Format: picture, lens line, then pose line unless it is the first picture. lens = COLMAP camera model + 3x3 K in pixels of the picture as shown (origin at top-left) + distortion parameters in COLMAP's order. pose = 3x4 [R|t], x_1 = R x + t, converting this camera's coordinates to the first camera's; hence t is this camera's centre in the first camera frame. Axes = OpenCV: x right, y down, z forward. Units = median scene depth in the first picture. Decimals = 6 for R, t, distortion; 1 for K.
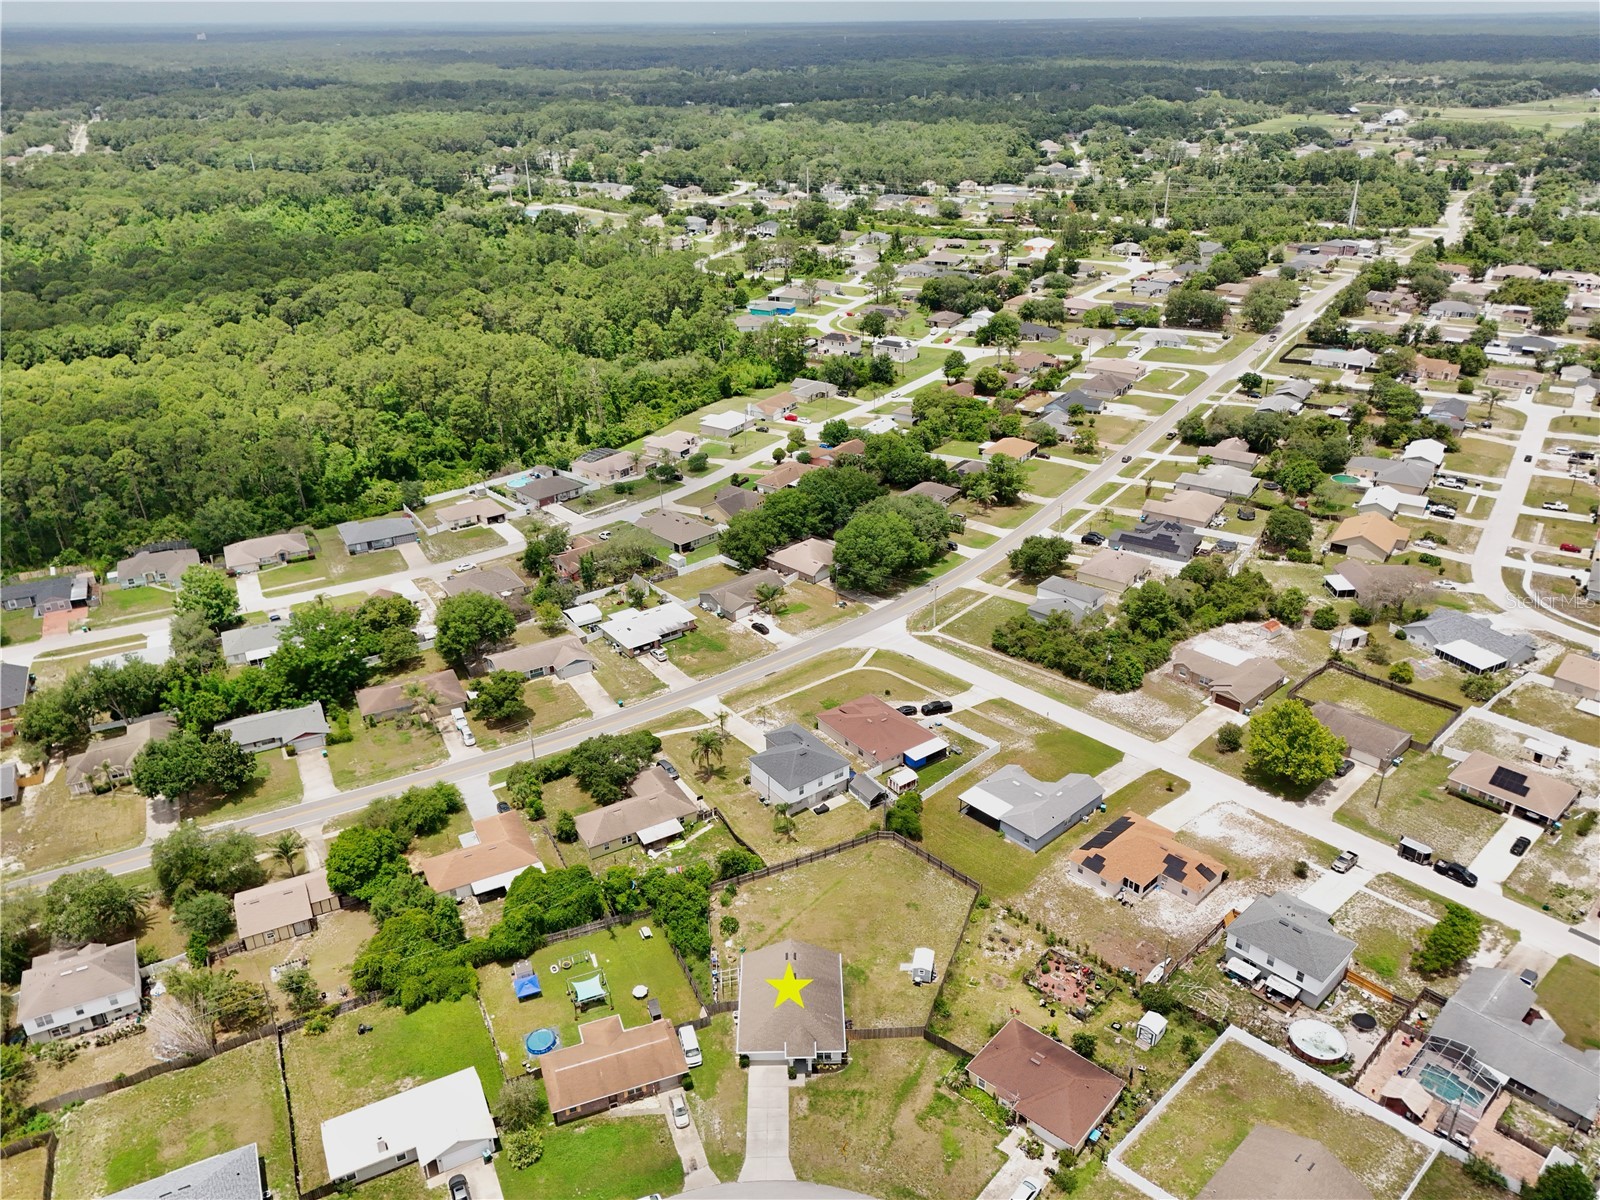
lens RADIAL K [[1179.6, 0, 803.3], [0, 1179.6, 609.7], [0, 0, 1]] dist [0.070810, -0.064779]
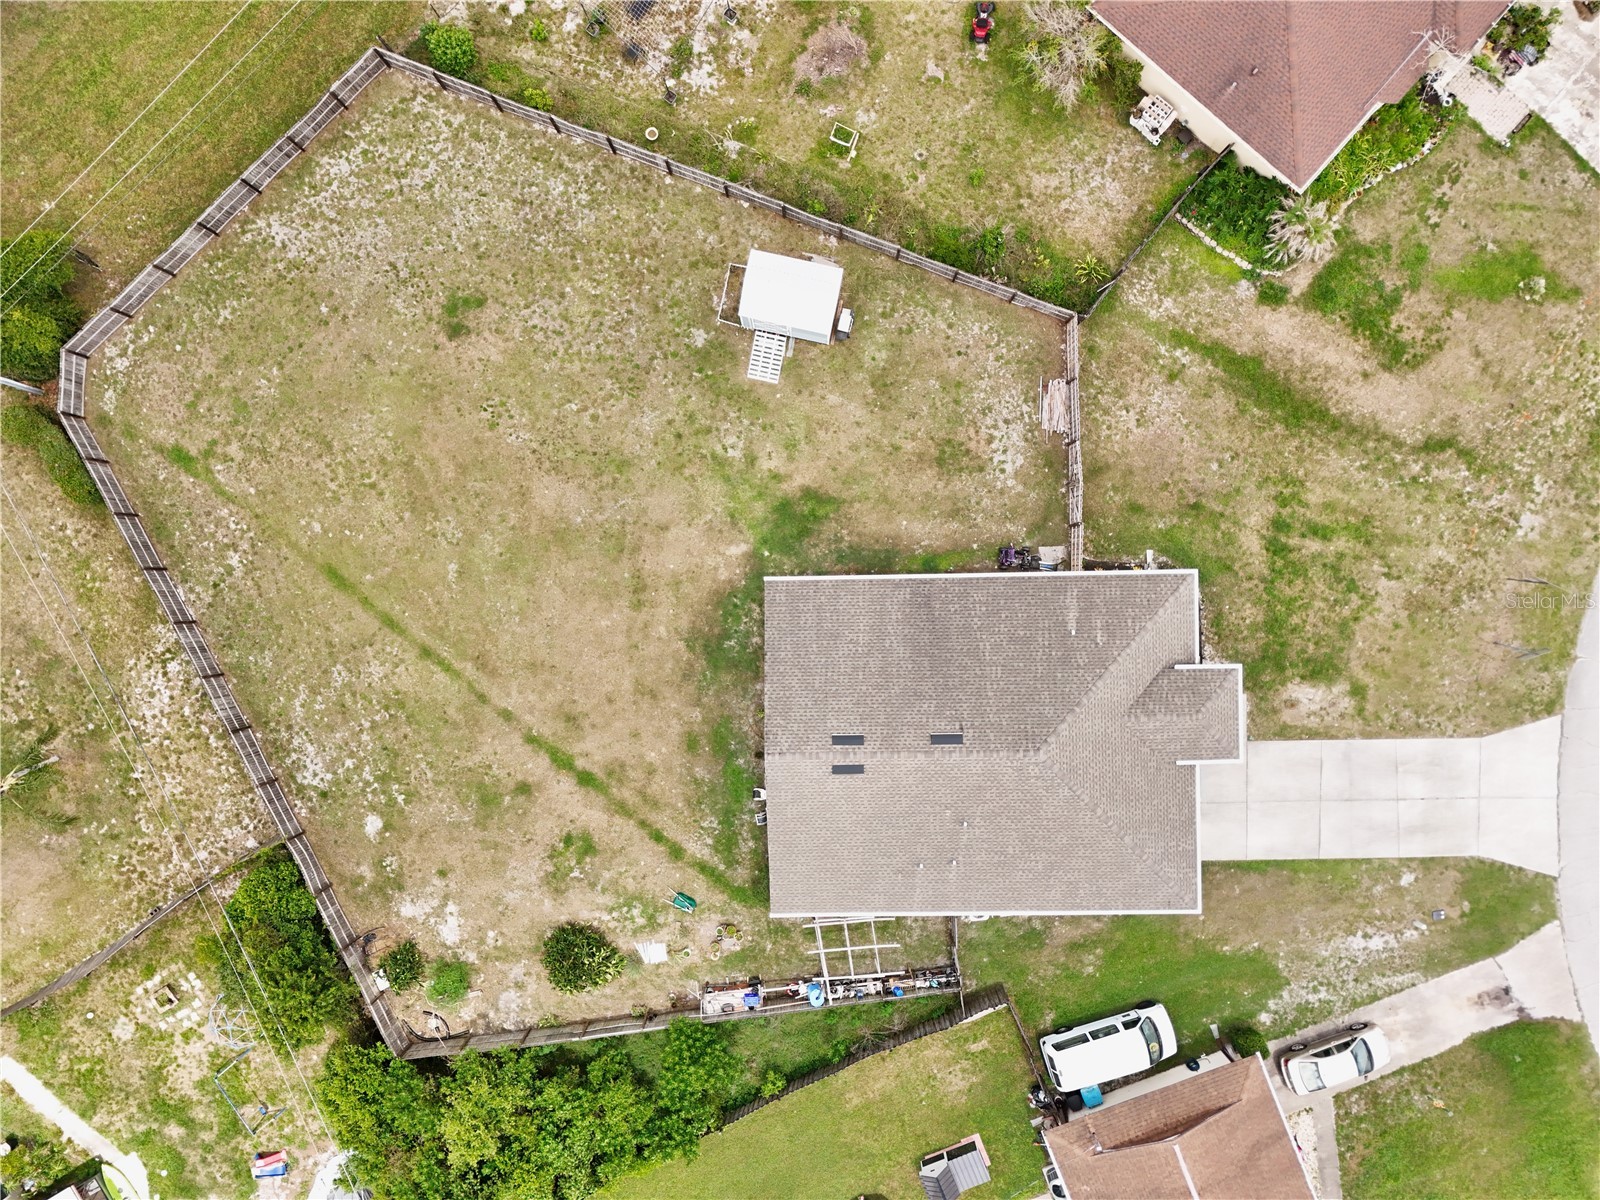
lens RADIAL K [[1179.6, 0, 803.3], [0, 1179.6, 609.7], [0, 0, 1]] dist [0.070810, -0.064779]
pose [[-0.006773, -0.999926, -0.010099, 0.023585], [0.457593, -0.012079, 0.889080, 0.033272], [-0.889136, 0.001401, 0.457641, 0.768351]]
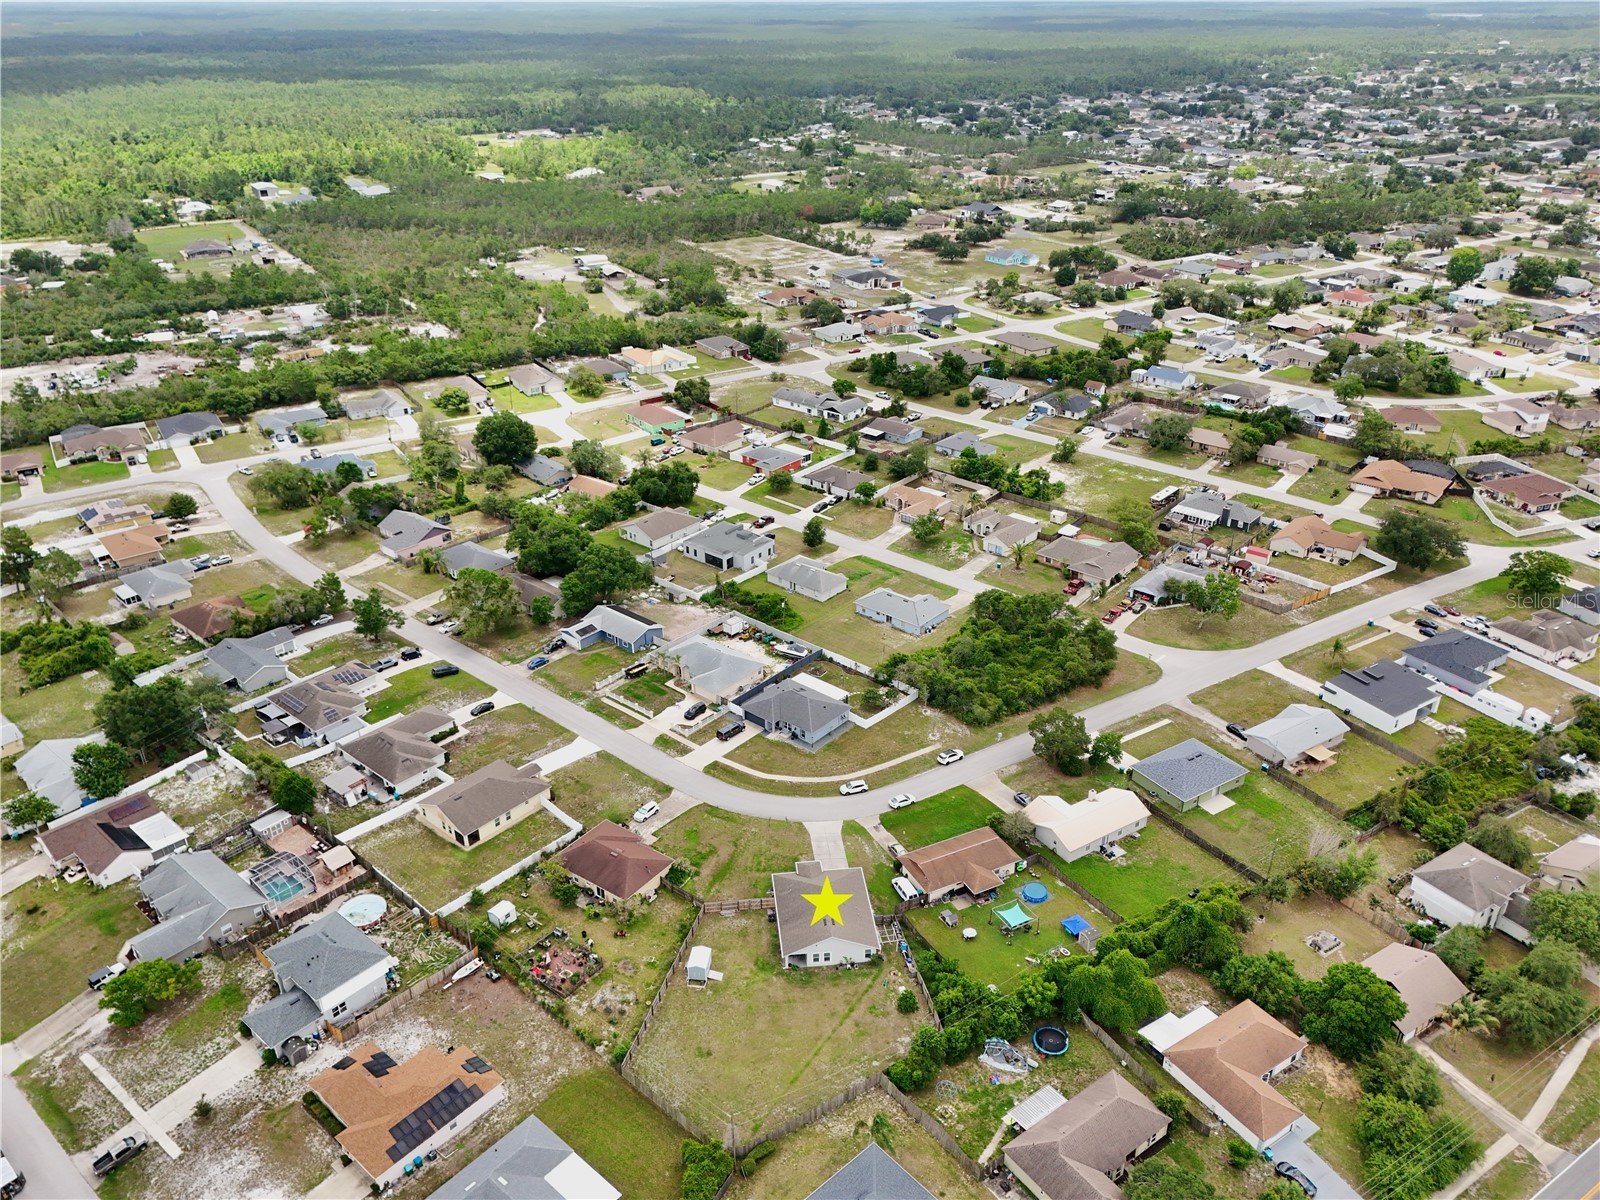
lens RADIAL K [[1179.6, 0, 803.3], [0, 1179.6, 609.7], [0, 0, 1]] dist [0.070810, -0.064779]
pose [[-0.995027, 0.057208, -0.081539, 0.070025], [-0.032128, 0.590526, 0.806378, -0.609751], [0.094283, 0.804988, -0.585752, 1.206033]]
